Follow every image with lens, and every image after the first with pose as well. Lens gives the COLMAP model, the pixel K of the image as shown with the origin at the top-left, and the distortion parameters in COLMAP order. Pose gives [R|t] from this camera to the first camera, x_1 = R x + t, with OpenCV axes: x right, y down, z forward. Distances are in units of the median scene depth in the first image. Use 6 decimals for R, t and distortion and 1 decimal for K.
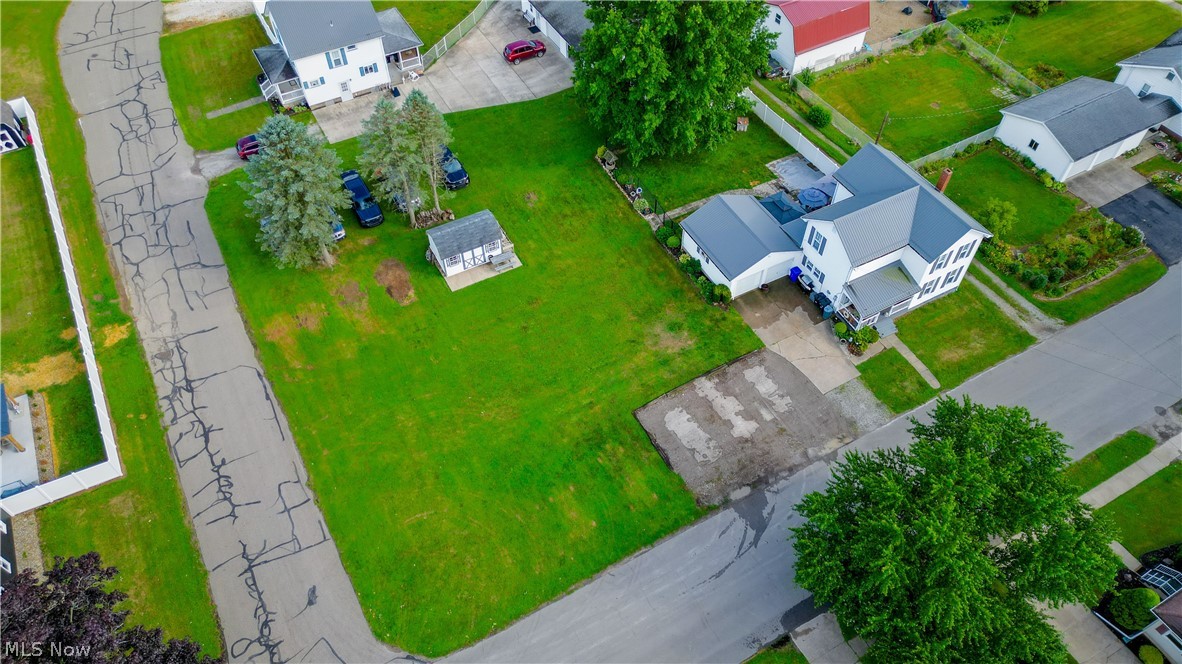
lens RADIAL K [[838.7, 0, 591.0], [0, 838.7, 332.0], [0, 0, 1]] dist [0.080348, -0.095115]
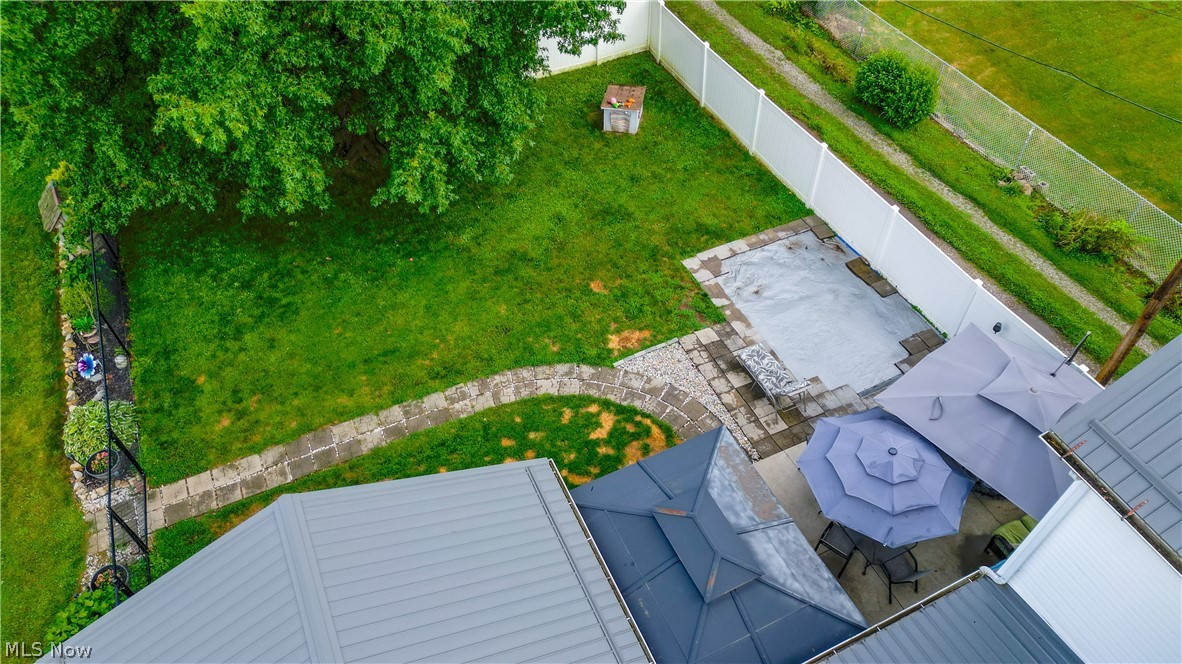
lens RADIAL K [[824.6, 0, 591.0], [0, 824.6, 332.0], [0, 0, 1]] dist [0.115768, -0.148236]
pose [[0.998983, 0.037553, -0.024936, 0.187614], [-0.038092, 0.999044, -0.021470, -0.171884], [0.024106, 0.022398, 0.999458, 0.755528]]
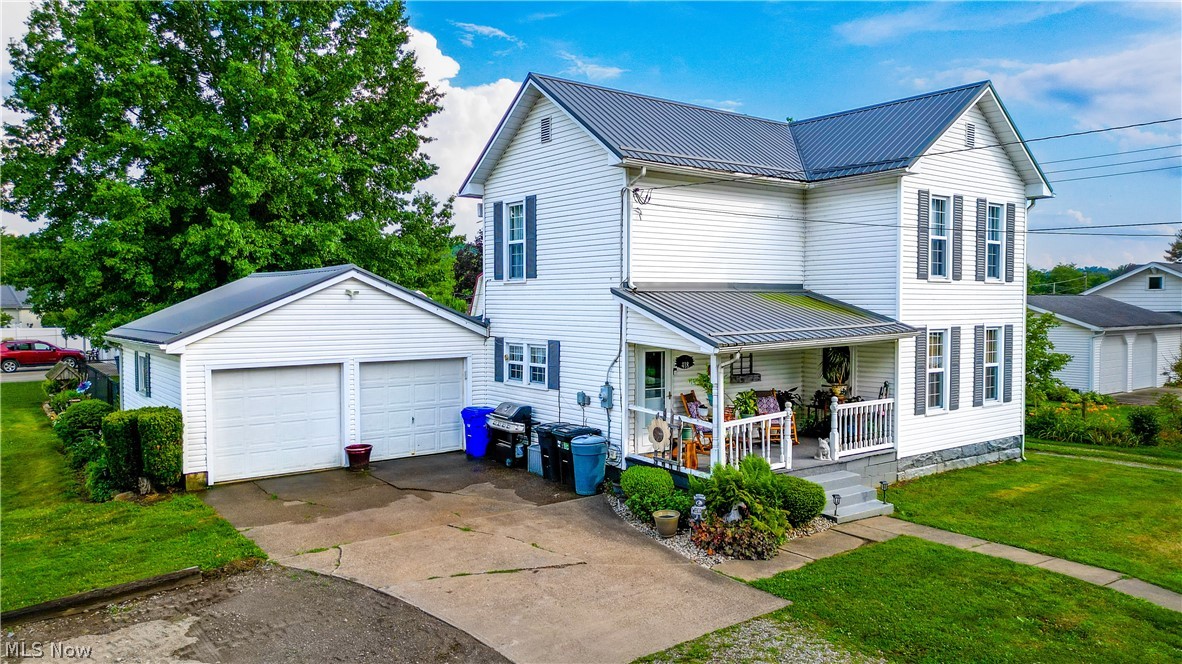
lens RADIAL K [[838.7, 0, 591.0], [0, 838.7, 332.0], [0, 0, 1]] dist [0.080348, -0.095115]
pose [[0.987359, 0.001423, 0.158491, 0.206902], [0.118251, 0.659219, -0.742595, 0.108524], [-0.105537, 0.751950, 0.650717, 0.696457]]
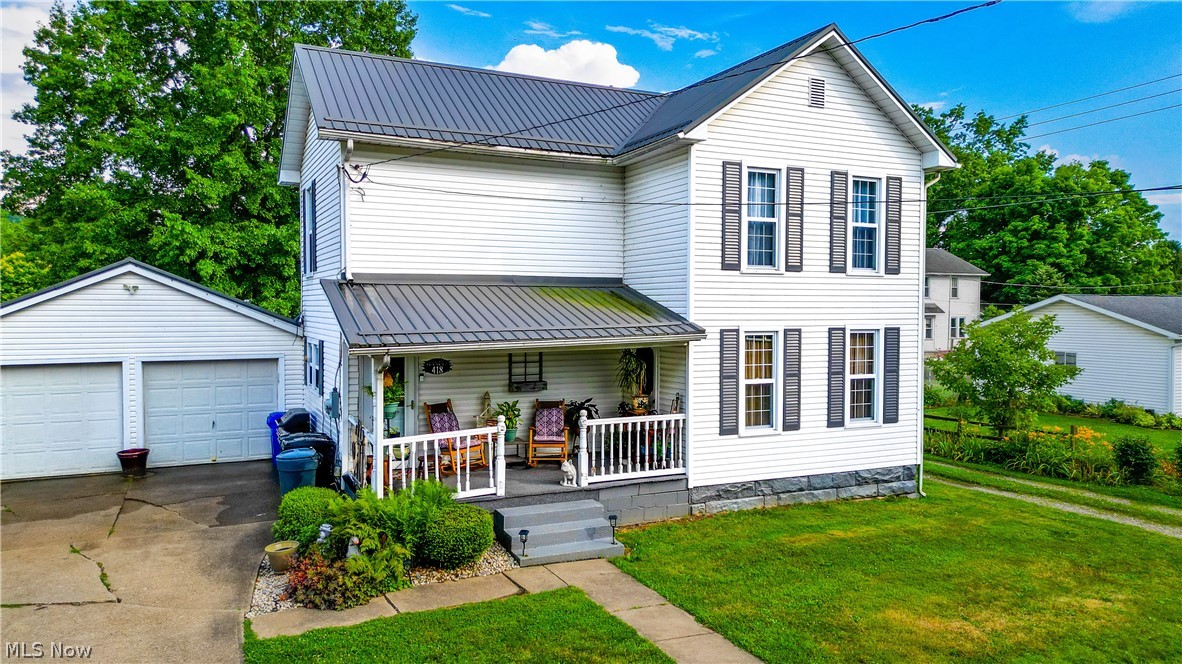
lens RADIAL K [[838.7, 0, 591.0], [0, 838.7, 332.0], [0, 0, 1]] dist [0.080348, -0.095115]
pose [[0.998786, 0.010567, -0.048107, 0.307872], [-0.043275, 0.654705, -0.754645, 0.091132], [0.023522, 0.755811, 0.654368, 0.712565]]
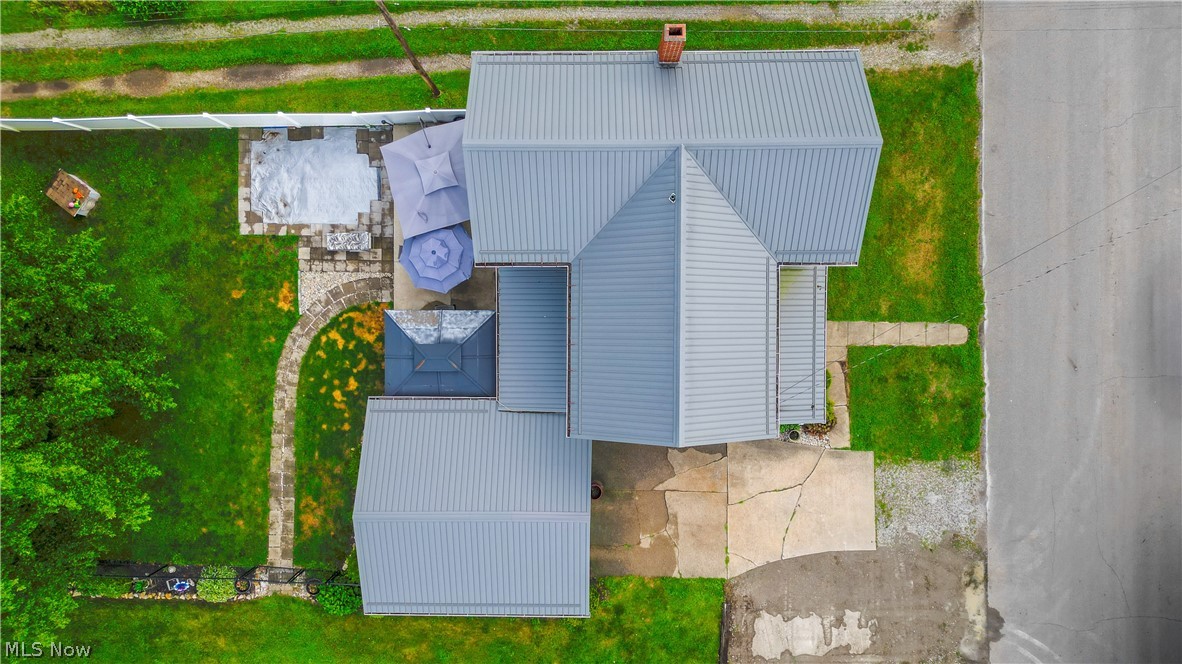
lens RADIAL K [[838.7, 0, 591.0], [0, 838.7, 332.0], [0, 0, 1]] dist [0.080348, -0.095115]
pose [[0.475439, -0.879641, -0.013766, 0.251842], [0.675791, 0.355152, 0.645889, -0.329808], [-0.563262, -0.316384, 0.763307, 0.599978]]
